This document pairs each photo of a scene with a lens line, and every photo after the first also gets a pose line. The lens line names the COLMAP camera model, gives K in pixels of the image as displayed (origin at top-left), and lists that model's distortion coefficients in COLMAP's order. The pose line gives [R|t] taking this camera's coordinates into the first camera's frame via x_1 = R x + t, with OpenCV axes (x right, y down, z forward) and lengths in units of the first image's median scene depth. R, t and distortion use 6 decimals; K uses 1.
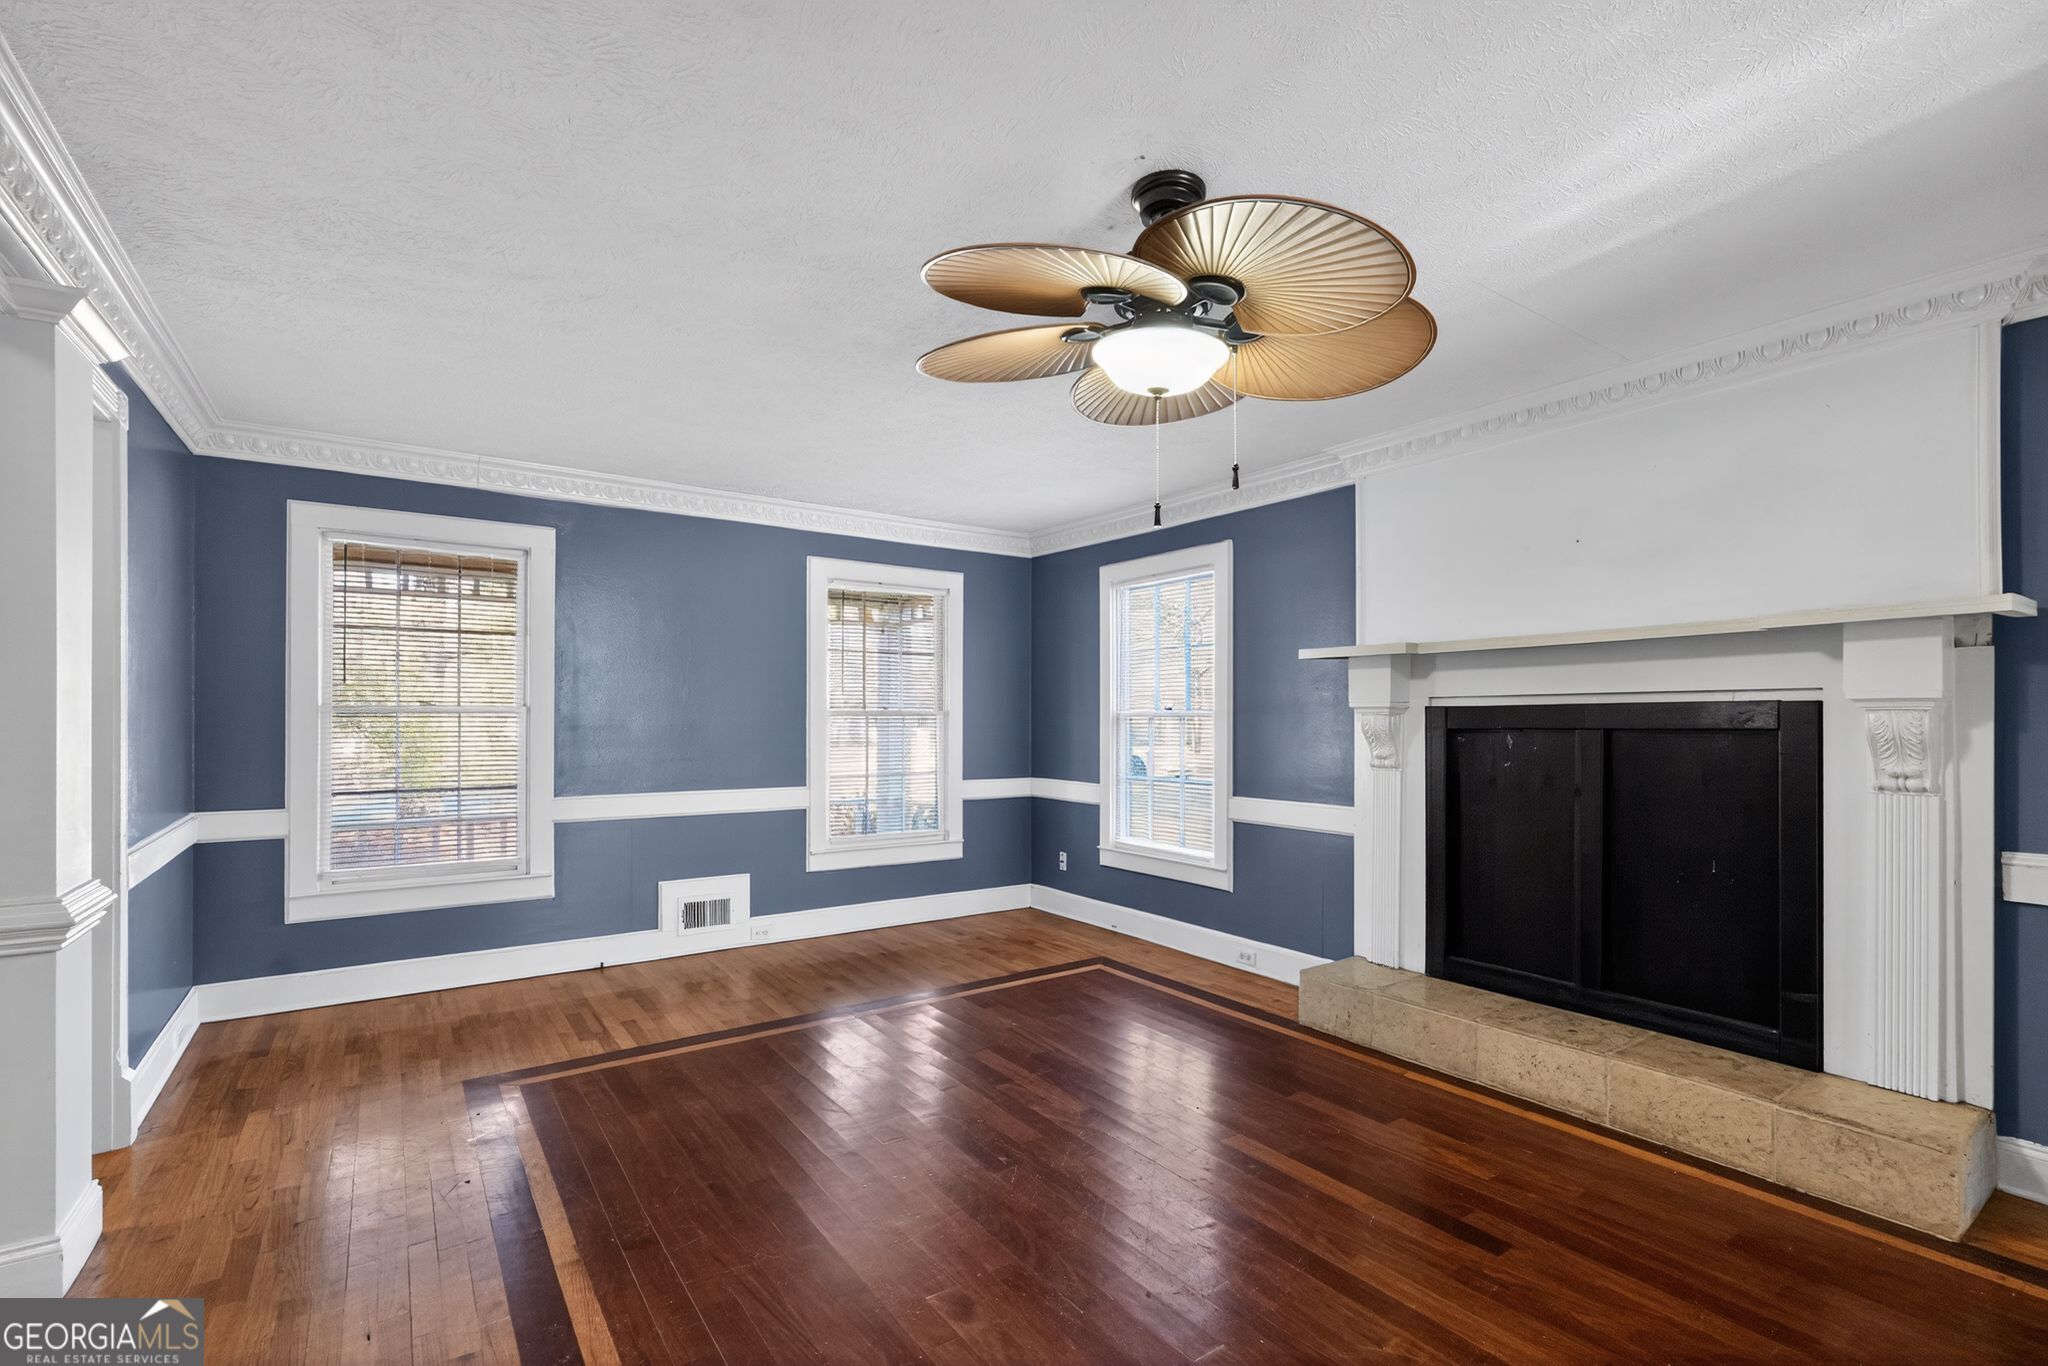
lens RADIAL K [[907.6, 0, 1035.7], [0, 907.6, 714.0], [0, 0, 1]] dist [-0.005240, 0.002000]
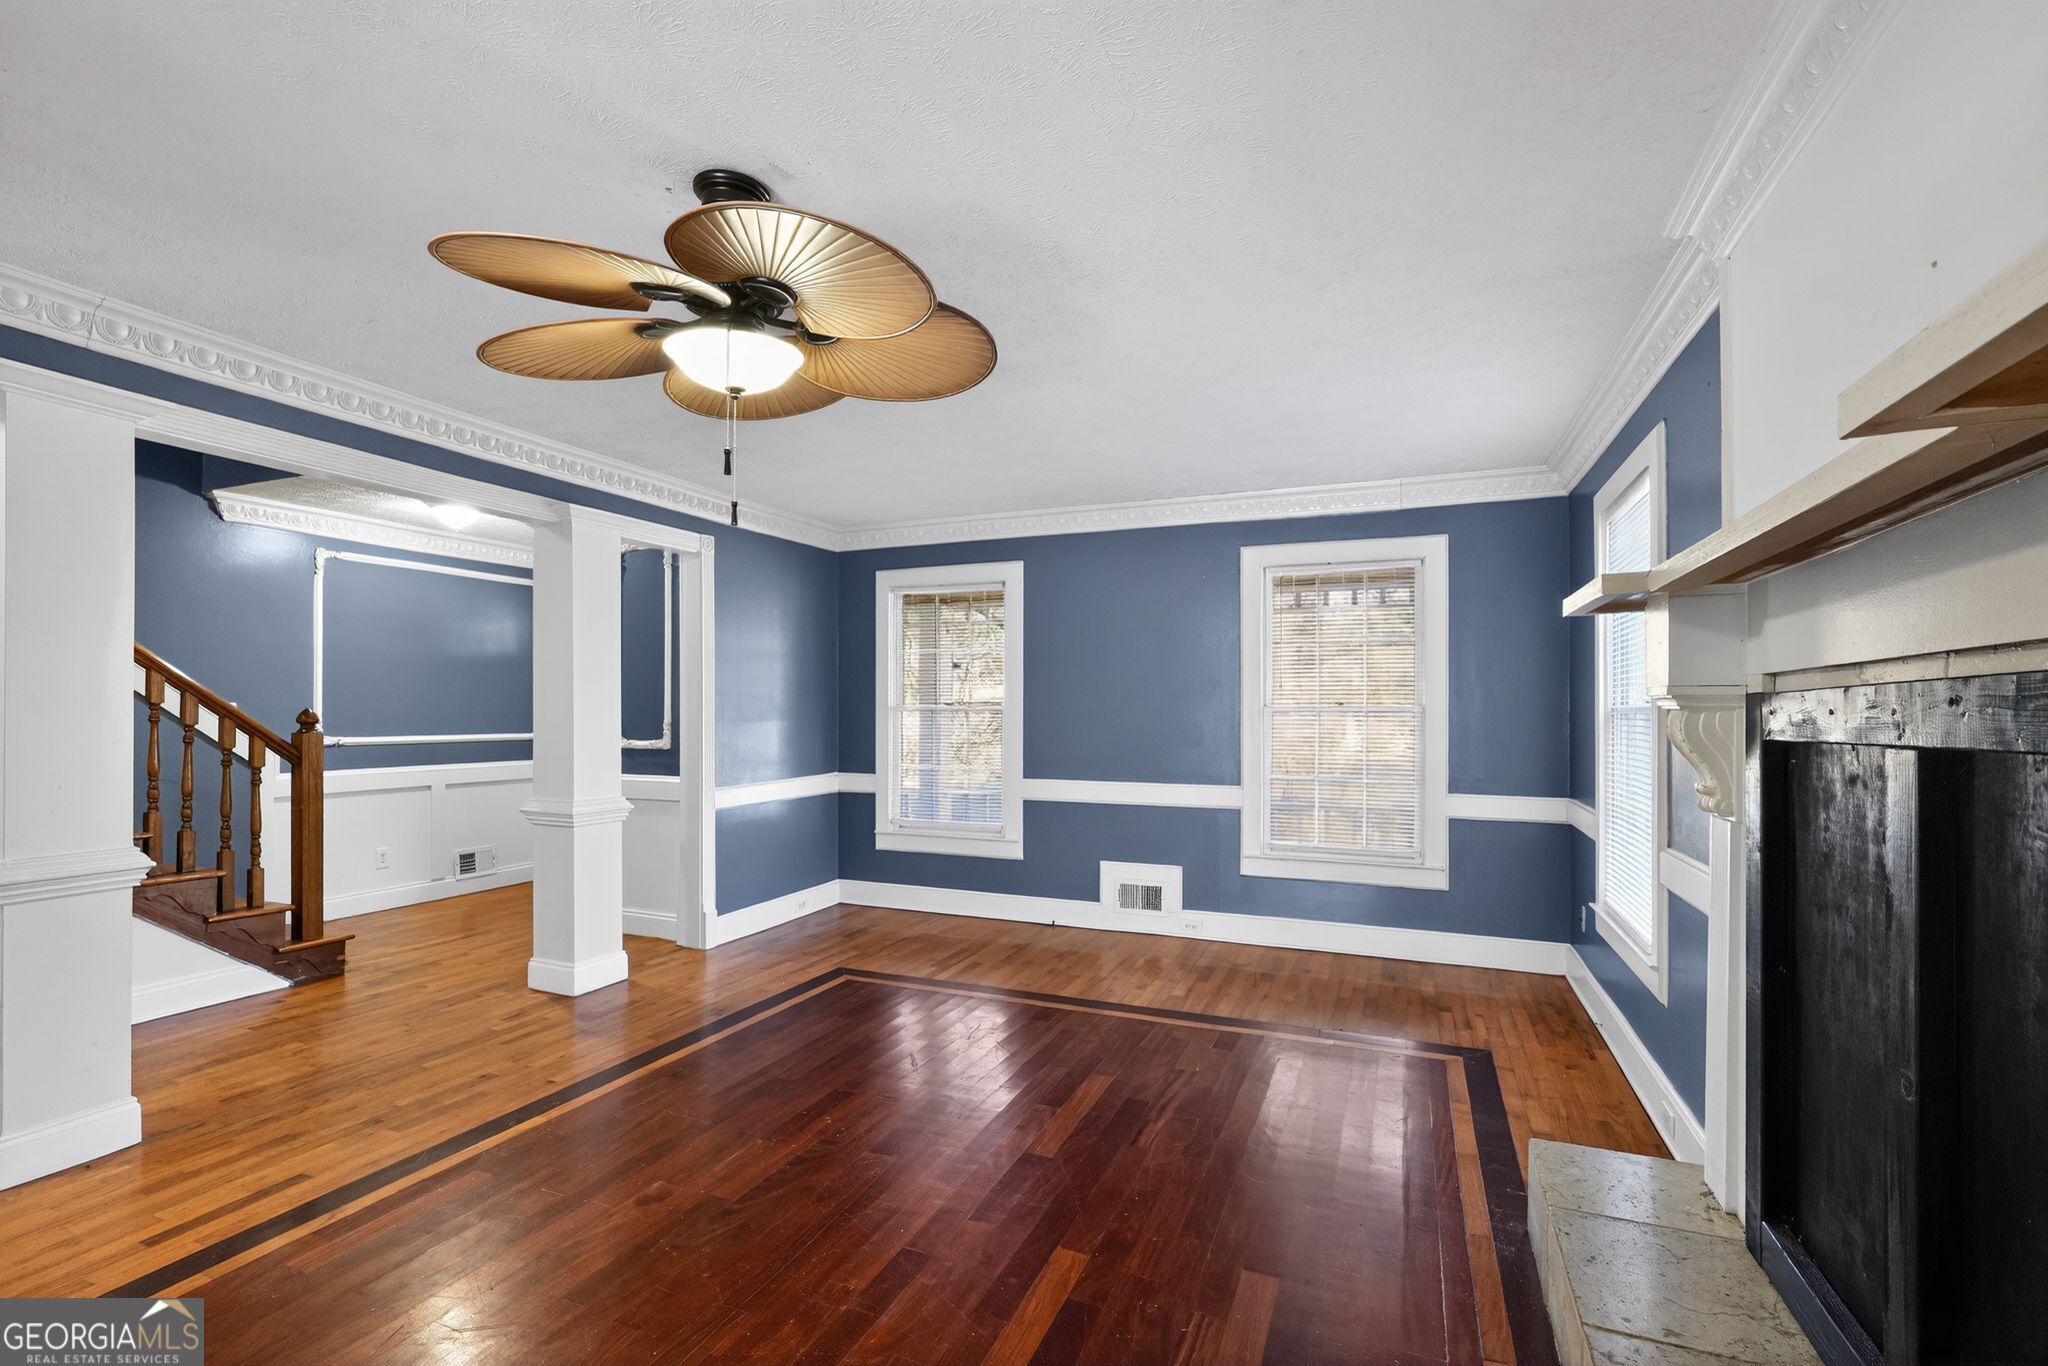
lens RADIAL K [[907.6, 0, 1036.6], [0, 907.6, 720.8], [0, 0, 1]] dist [-0.005240, 0.002000]
pose [[0.536477, 0.006393, -0.843891, 0.532311], [0.001559, 0.999962, 0.008567, 0.002370], [0.843914, -0.005912, 0.536446, 0.356821]]
